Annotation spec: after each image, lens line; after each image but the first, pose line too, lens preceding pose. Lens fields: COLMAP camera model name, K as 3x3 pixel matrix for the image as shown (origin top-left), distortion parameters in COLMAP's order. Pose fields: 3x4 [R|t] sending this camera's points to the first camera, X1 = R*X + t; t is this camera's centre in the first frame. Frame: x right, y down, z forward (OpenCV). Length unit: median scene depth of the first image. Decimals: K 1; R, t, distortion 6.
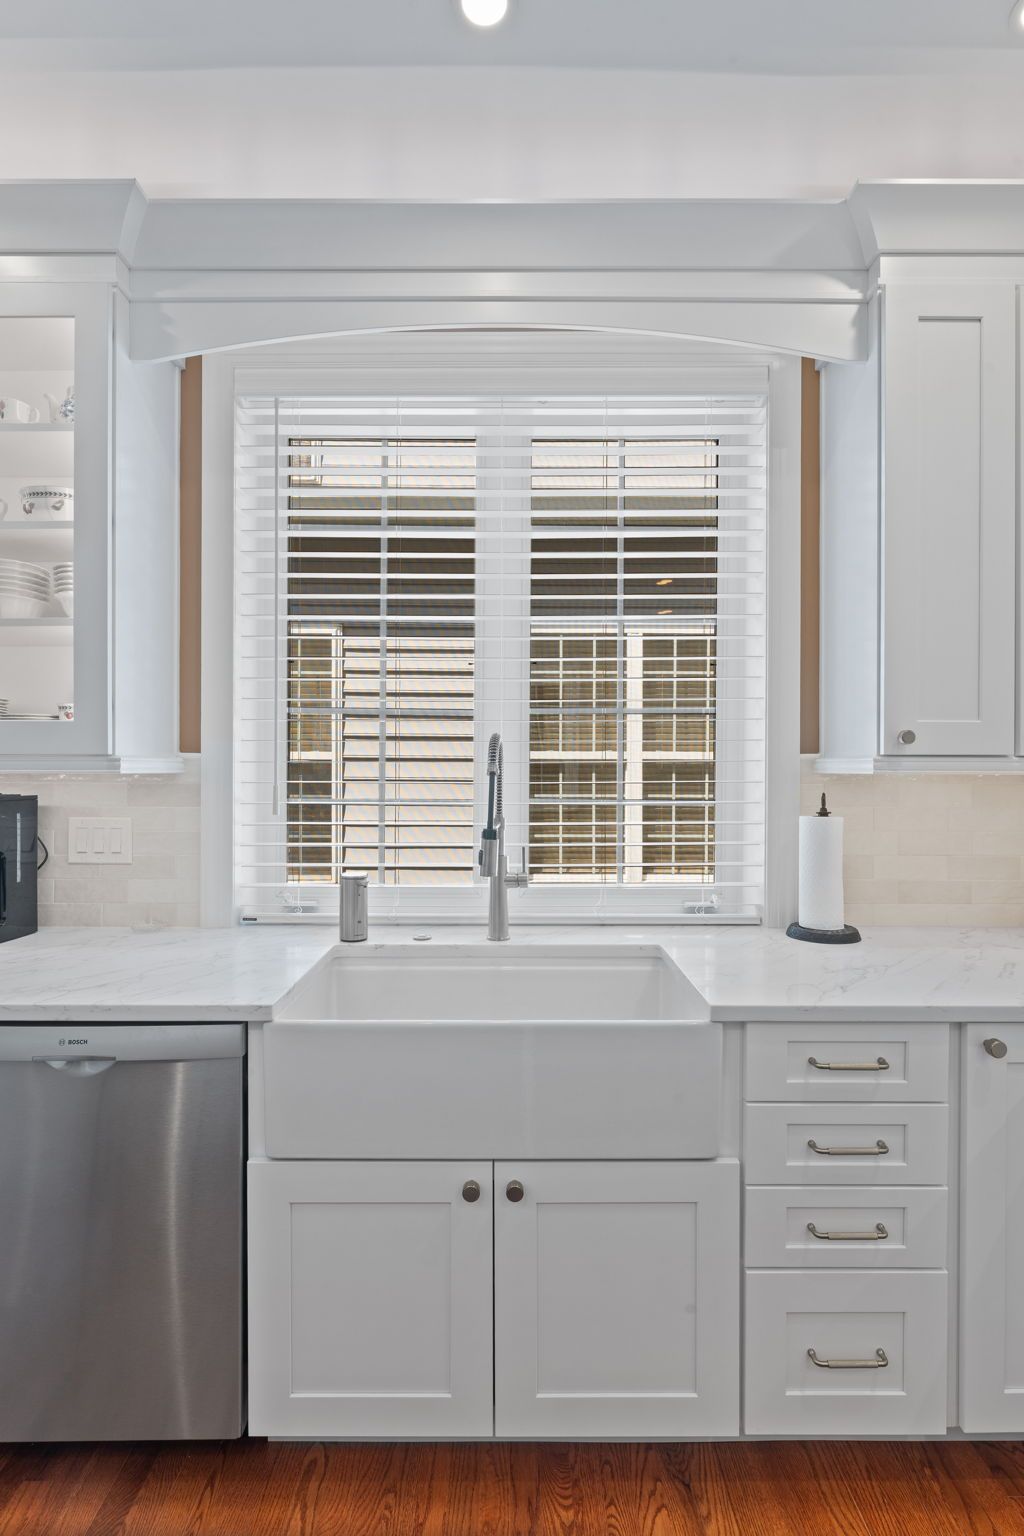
lens RADIAL K [[730.0, 0, 515.3], [0, 730.0, 771.5], [0, 0, 1]] dist [-0.000732, -0.000337]
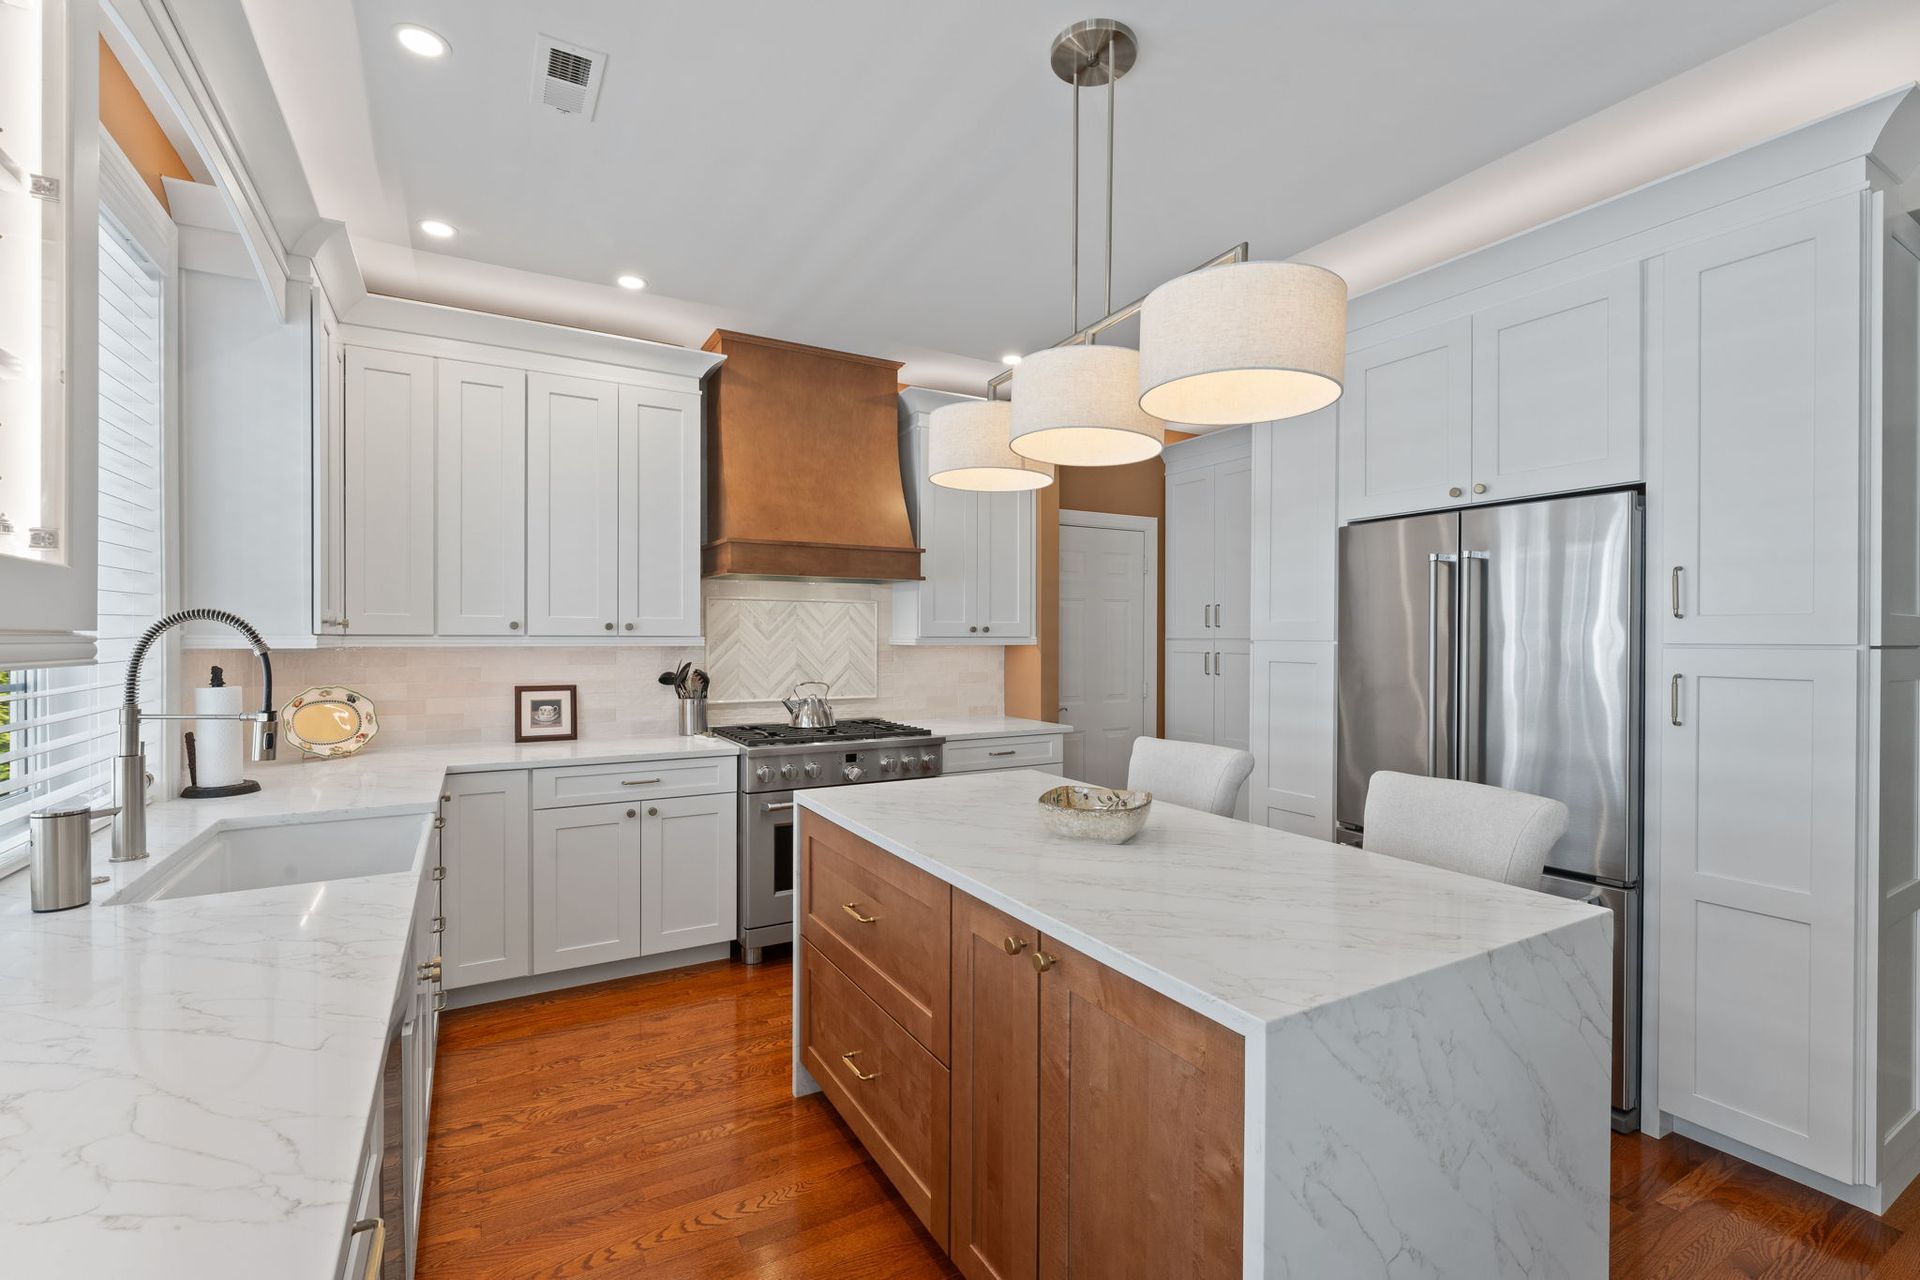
lens RADIAL K [[841.3, 0, 961.4], [0, 841.3, 635.8], [0, 0, 1]] dist [0.001799, -0.001870]
pose [[-0.498699, -0.000478, 0.866775, -1.295656], [0.000919, 0.999999, 0.001080, -0.017761], [-0.866775, 0.001335, -0.498698, 0.667714]]
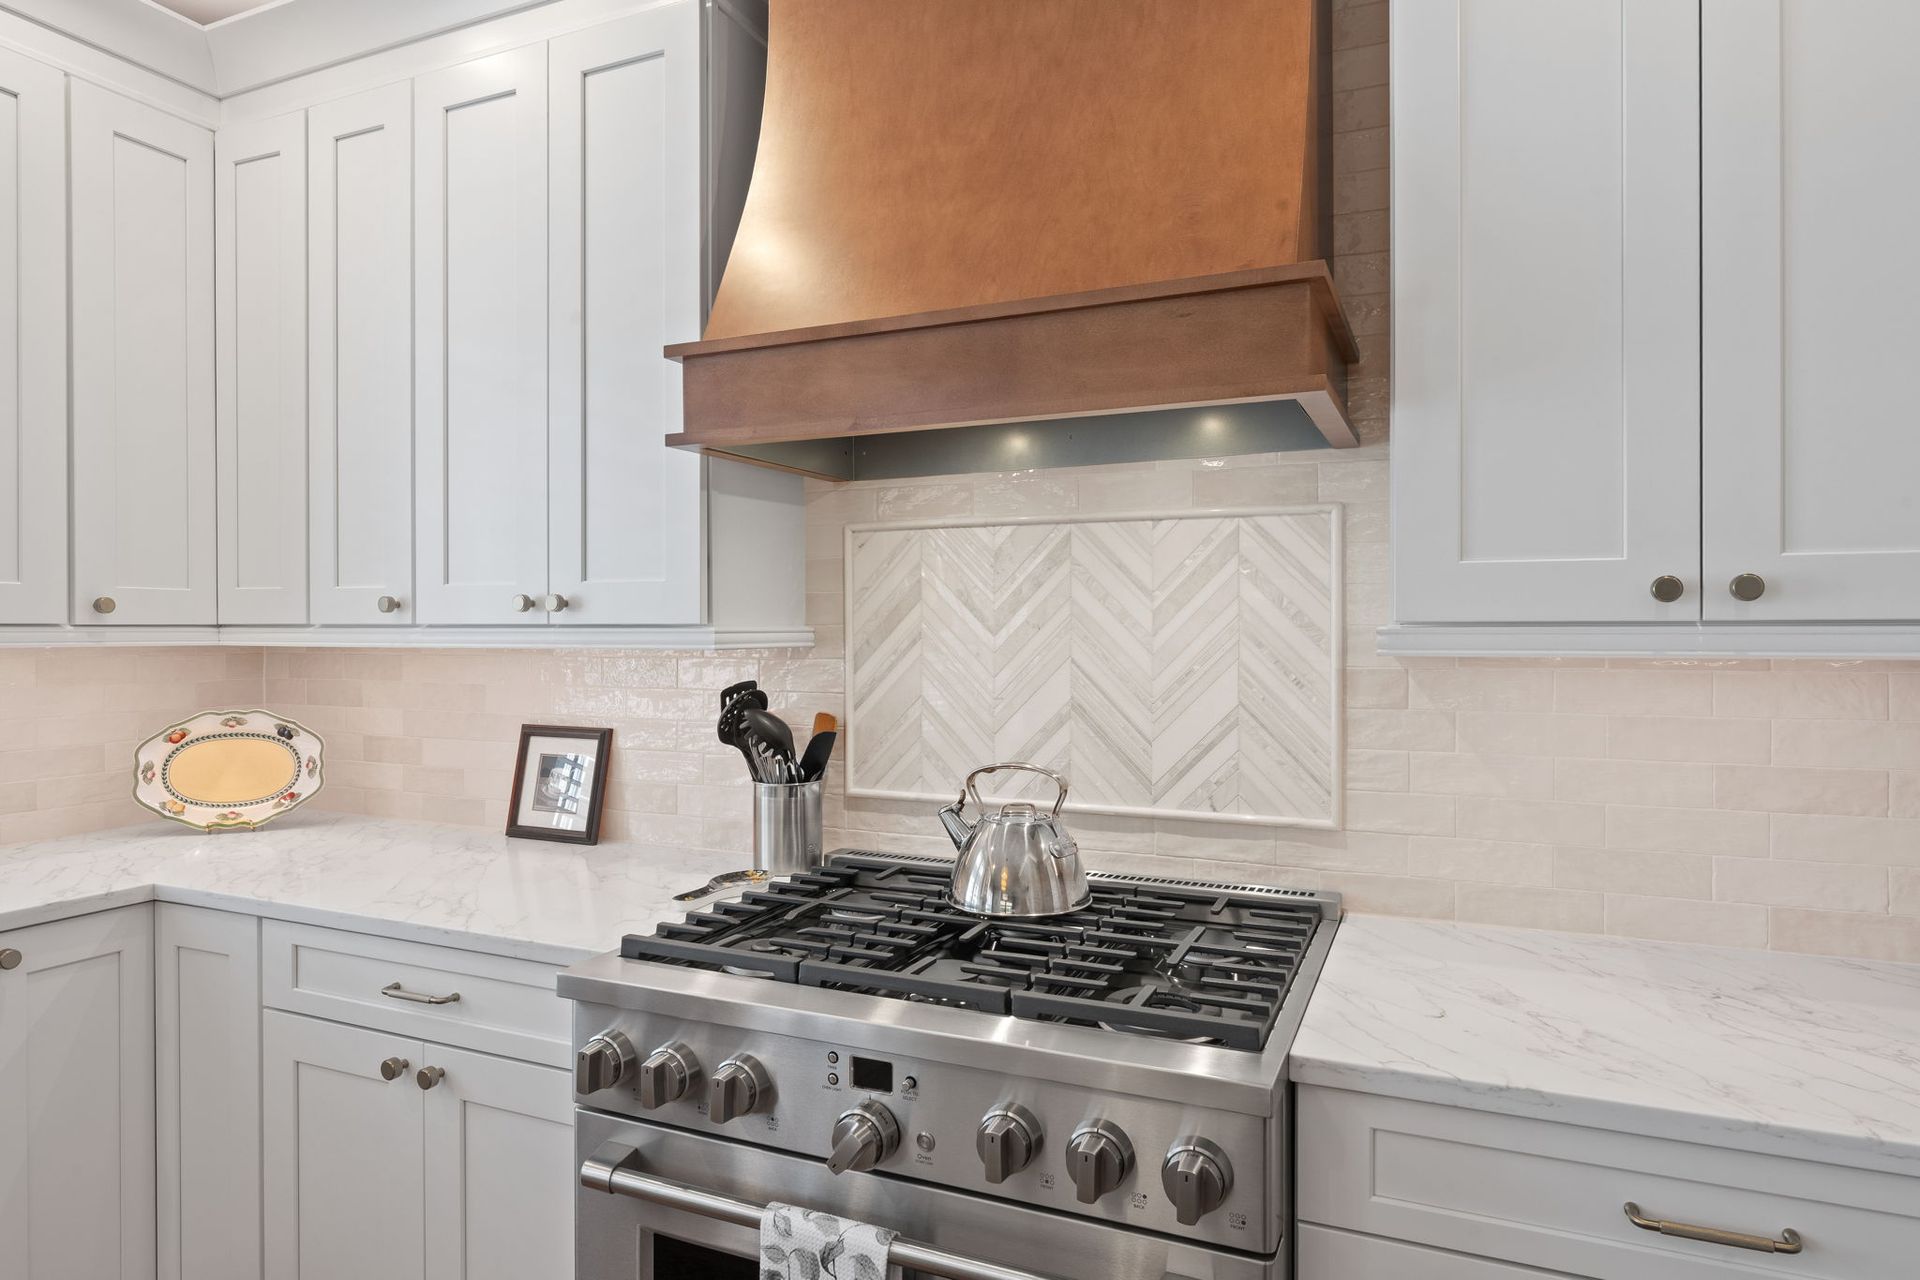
lens RADIAL K [[1124.3, 0, 959.1], [0, 1124.3, 631.6], [0, 0, 1]] dist [-0.001171, 0.001632]
pose [[0.410879, -0.004464, 0.911679, -0.077195], [0.005429, 0.999982, 0.002450, -0.010218], [-0.911674, 0.003943, 0.410896, -0.440161]]
